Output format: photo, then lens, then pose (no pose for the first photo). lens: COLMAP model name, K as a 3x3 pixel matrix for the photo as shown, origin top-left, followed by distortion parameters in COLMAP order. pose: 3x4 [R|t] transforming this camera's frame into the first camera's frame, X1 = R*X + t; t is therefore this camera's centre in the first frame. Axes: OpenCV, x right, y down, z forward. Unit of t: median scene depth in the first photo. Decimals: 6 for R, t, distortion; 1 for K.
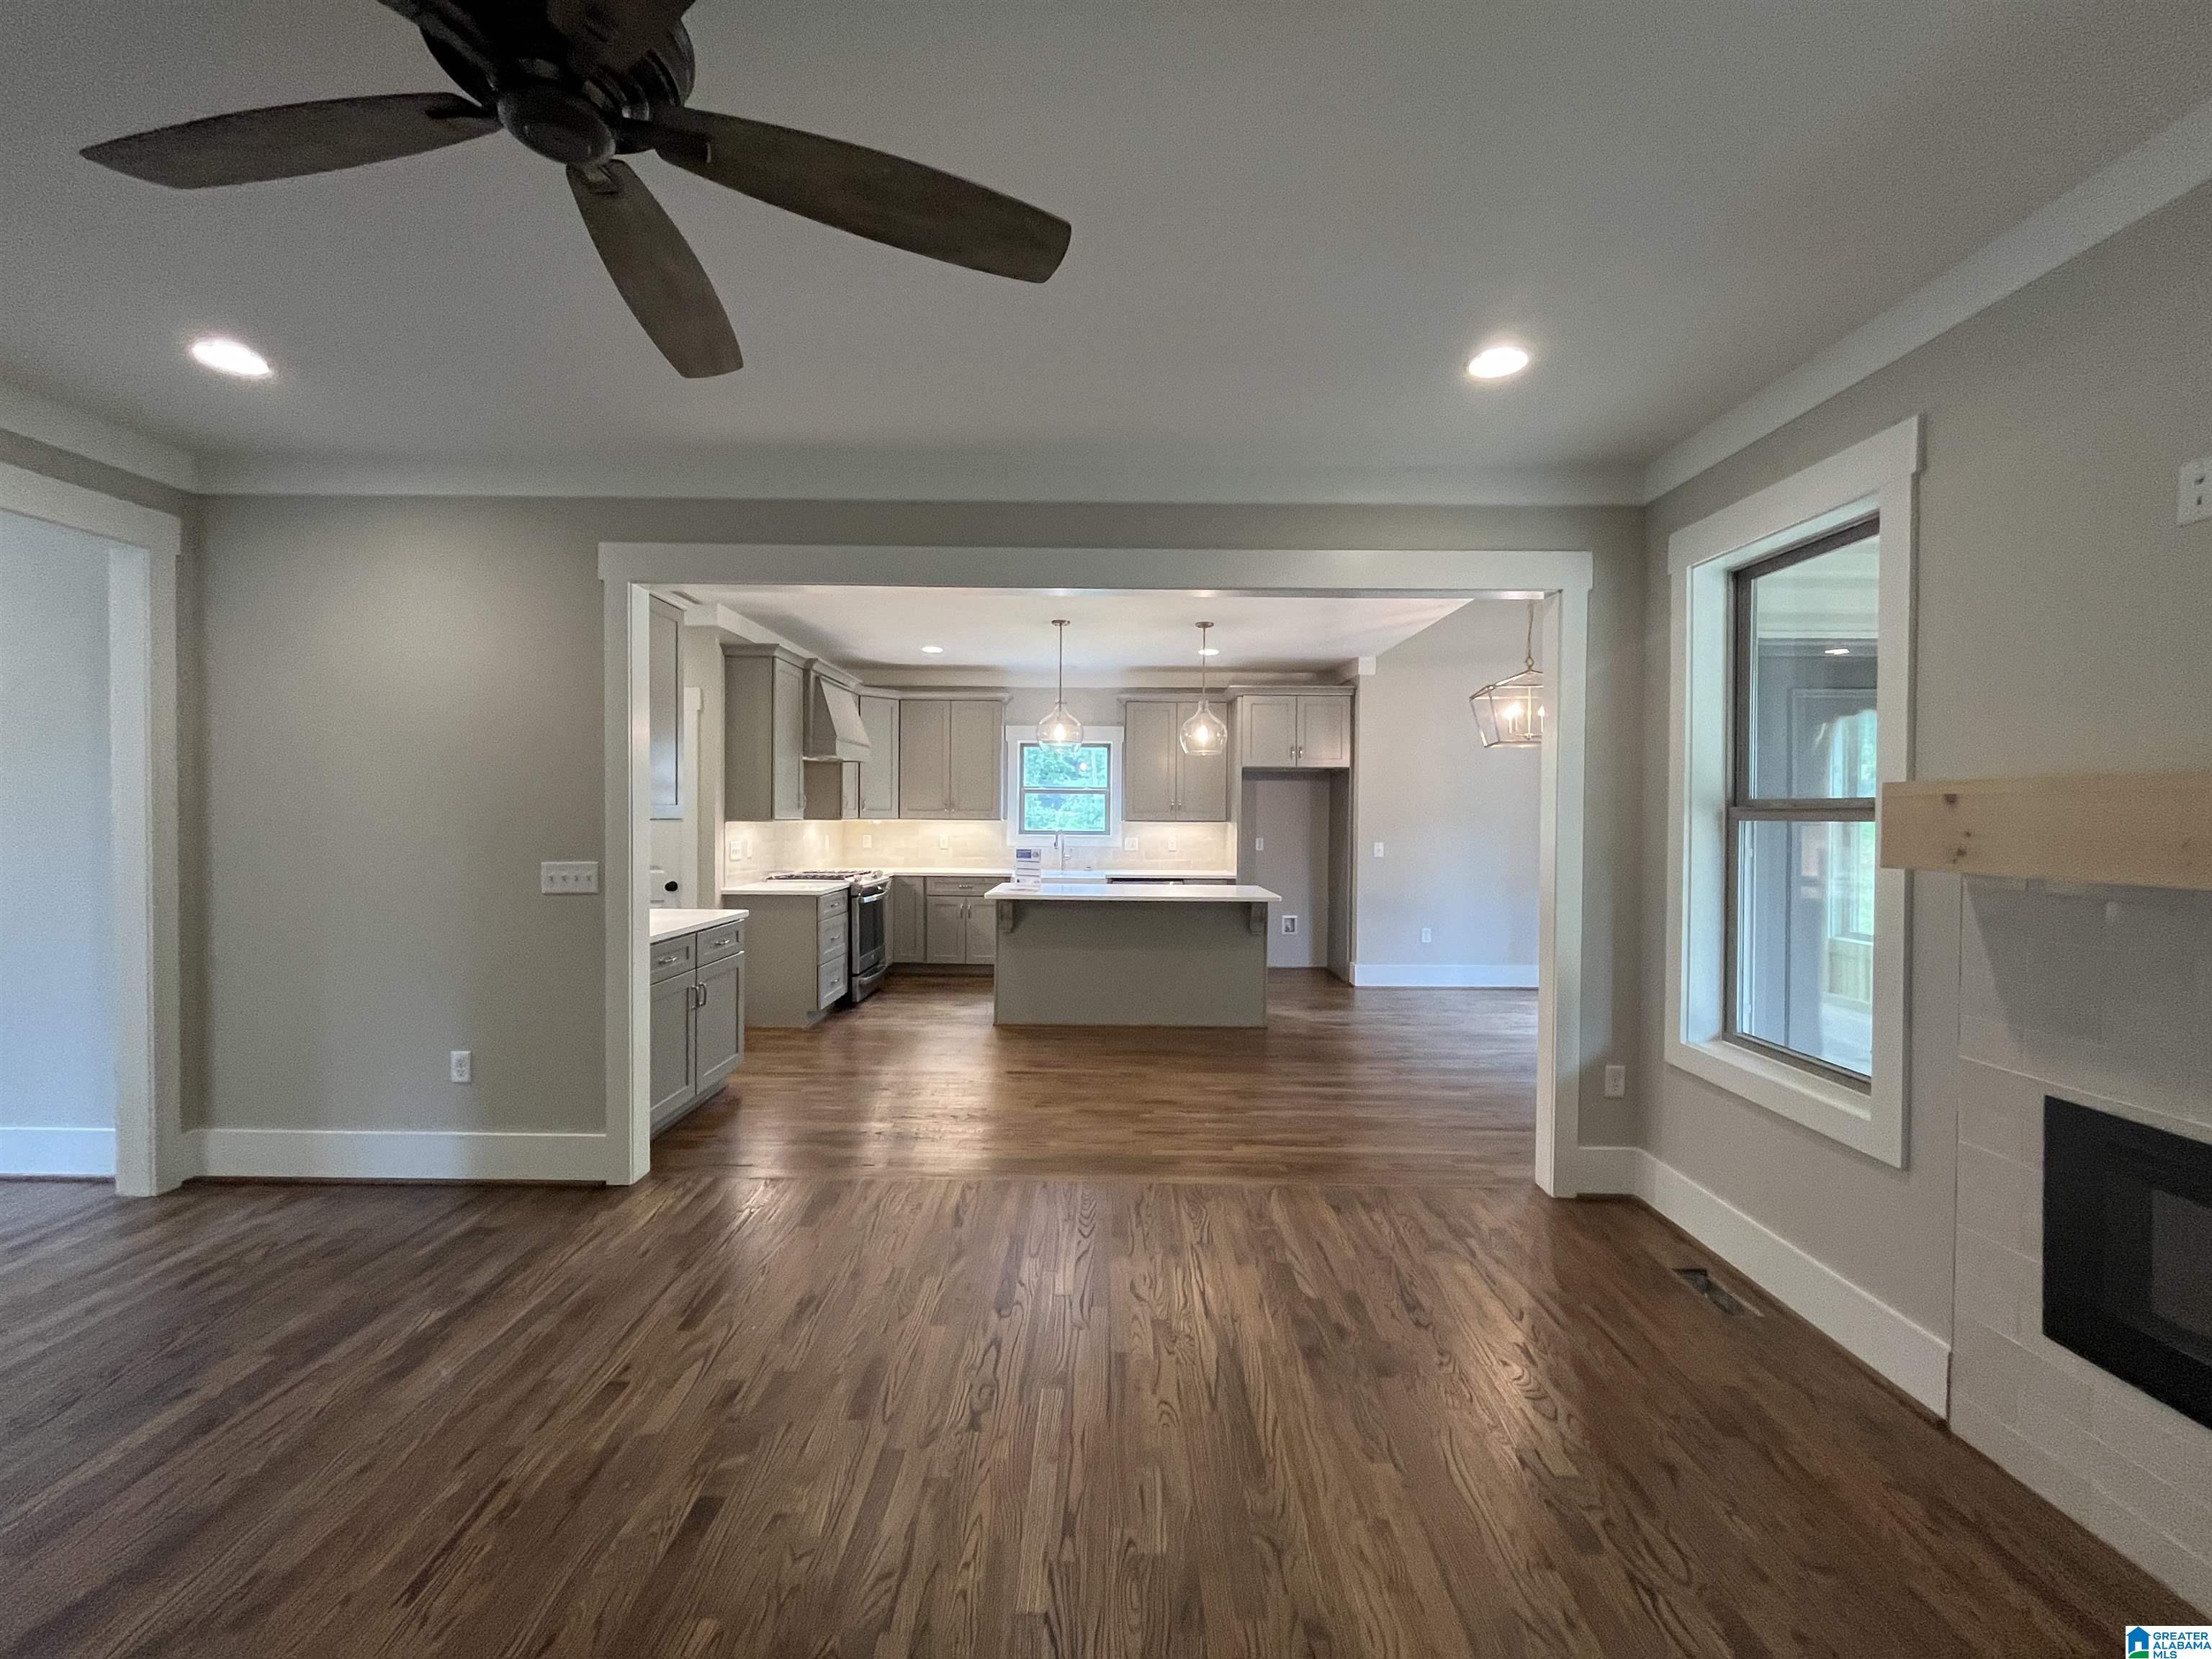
lens RADIAL K [[887.2, 0, 1106.0], [0, 887.2, 829.5], [0, 0, 1]] dist [0.000392, 0.000105]
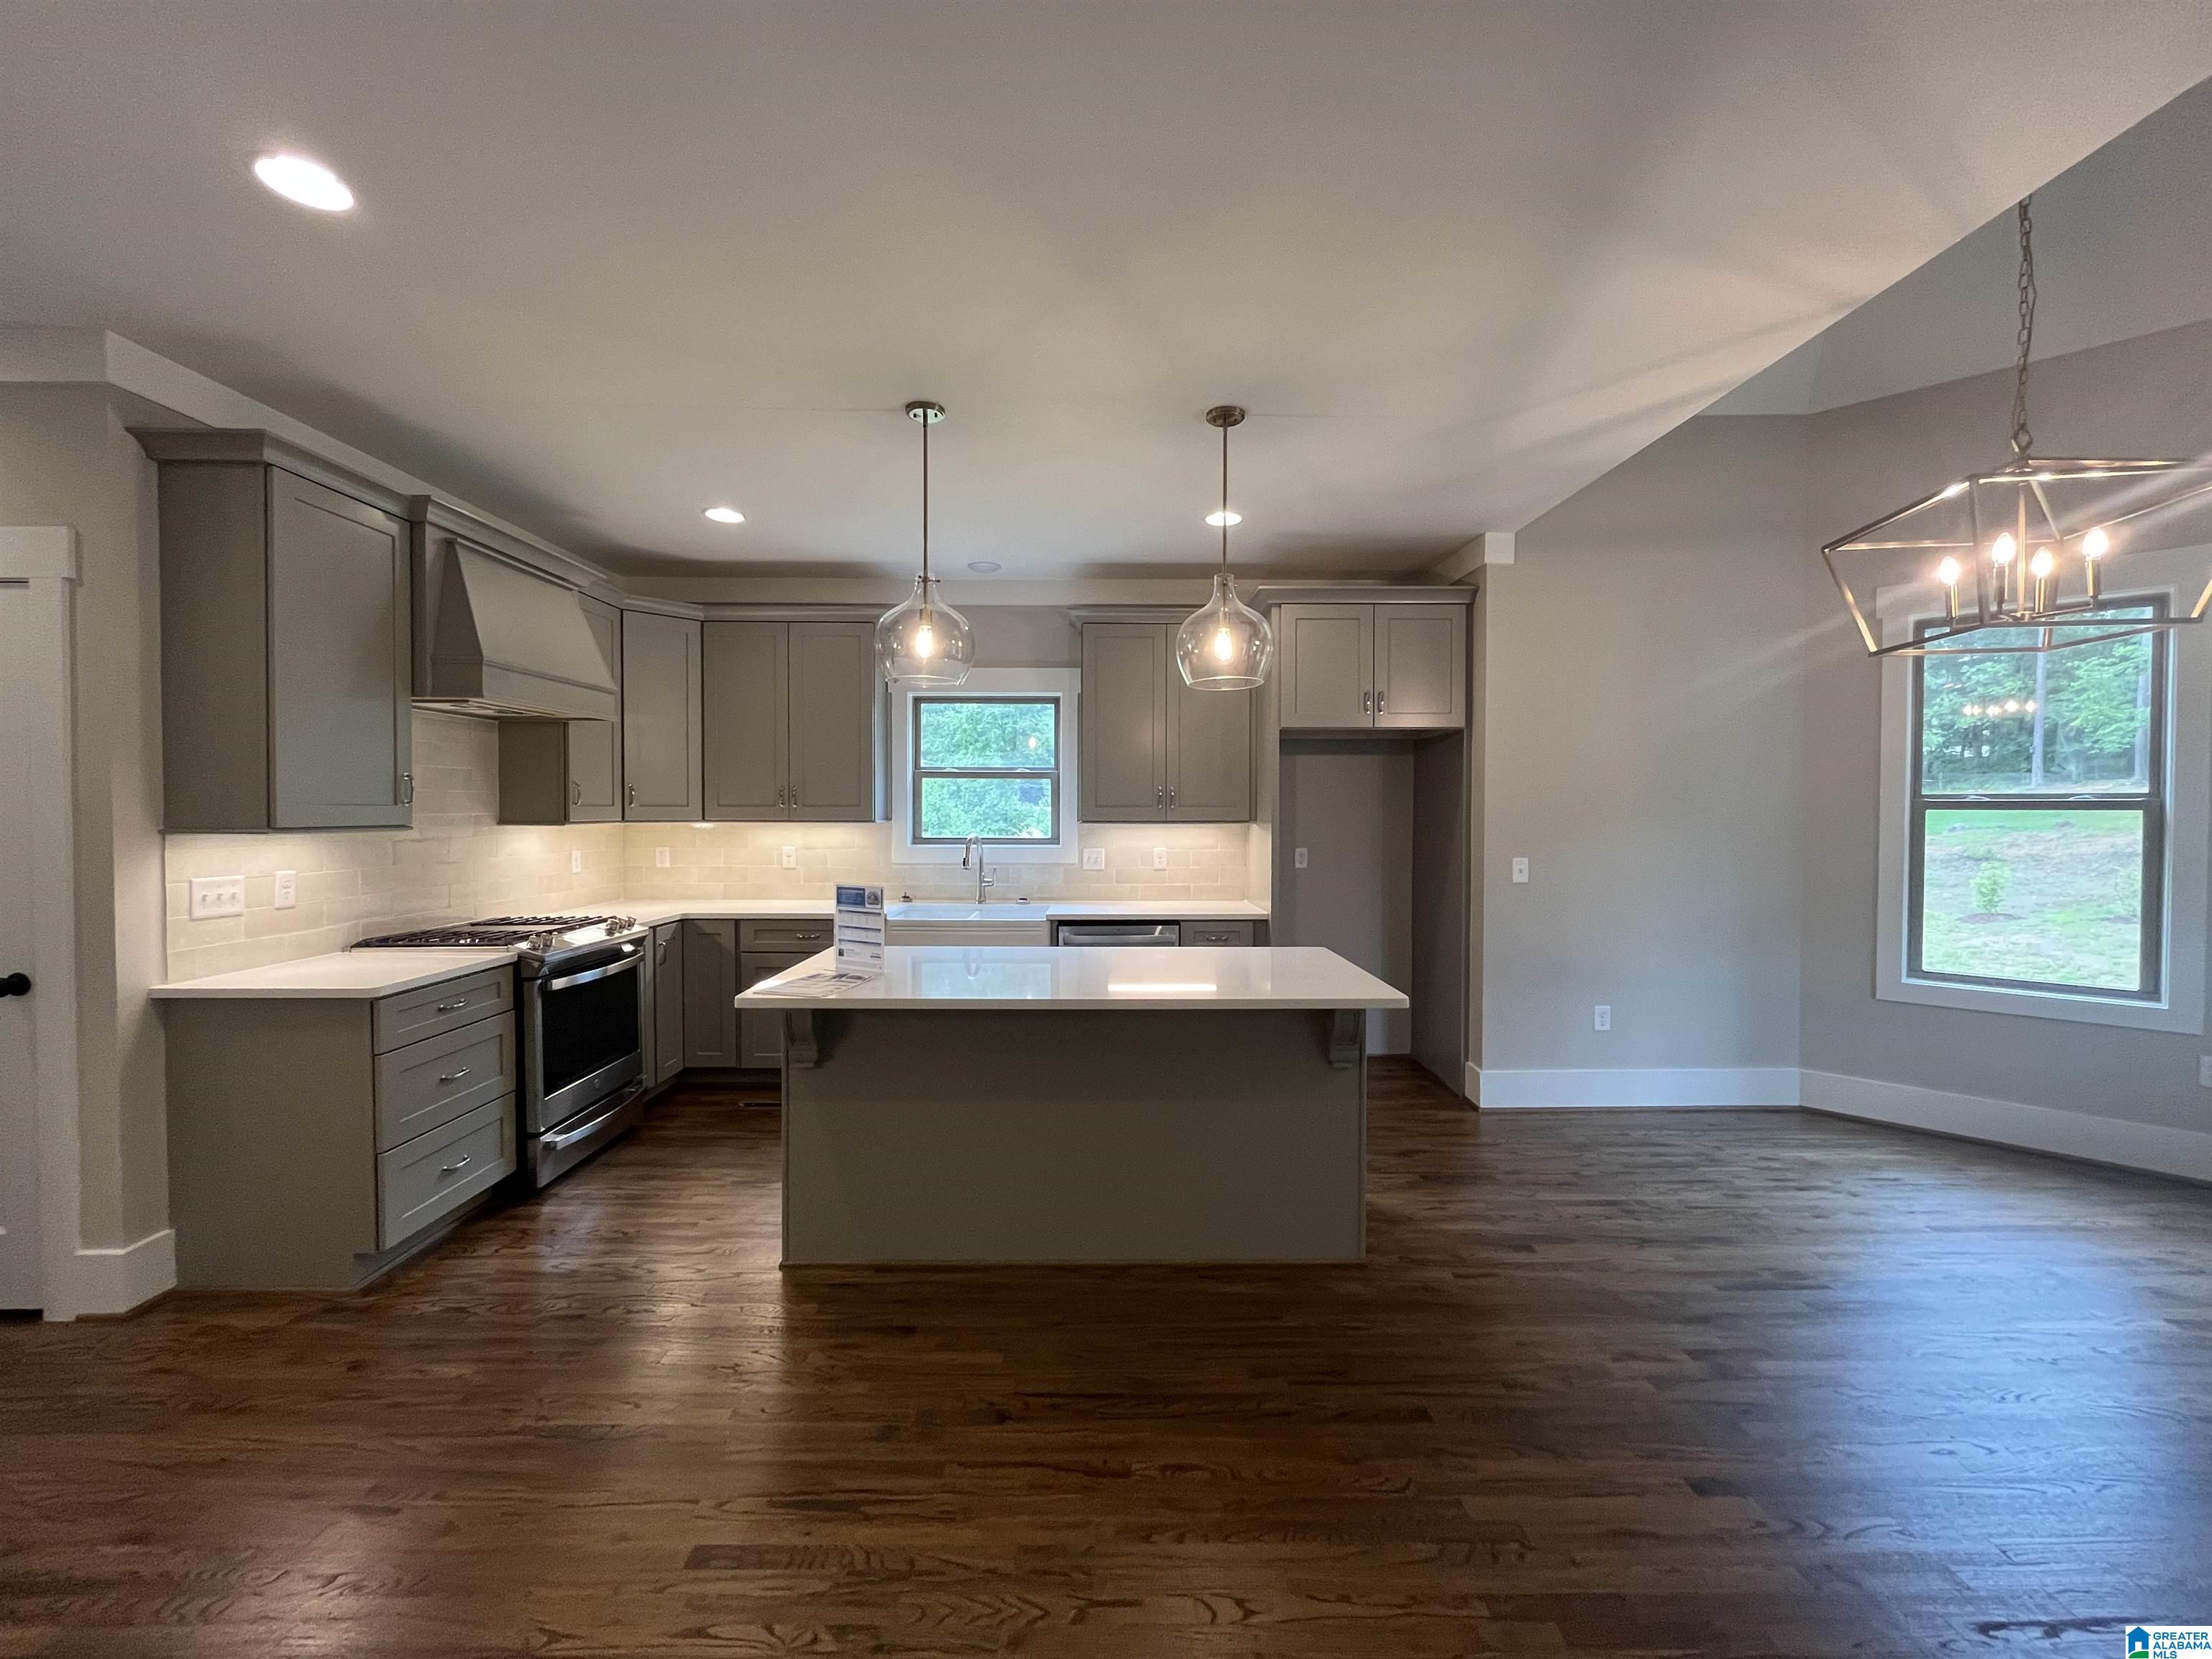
lens RADIAL K [[887.2, 0, 1106.0], [0, 887.2, 829.5], [0, 0, 1]] dist [0.000392, 0.000105]
pose [[0.999854, -0.007024, 0.015598, 0.030749], [0.006951, 0.999965, 0.004756, -0.007949], [-0.015631, -0.004647, 0.999867, 0.428858]]
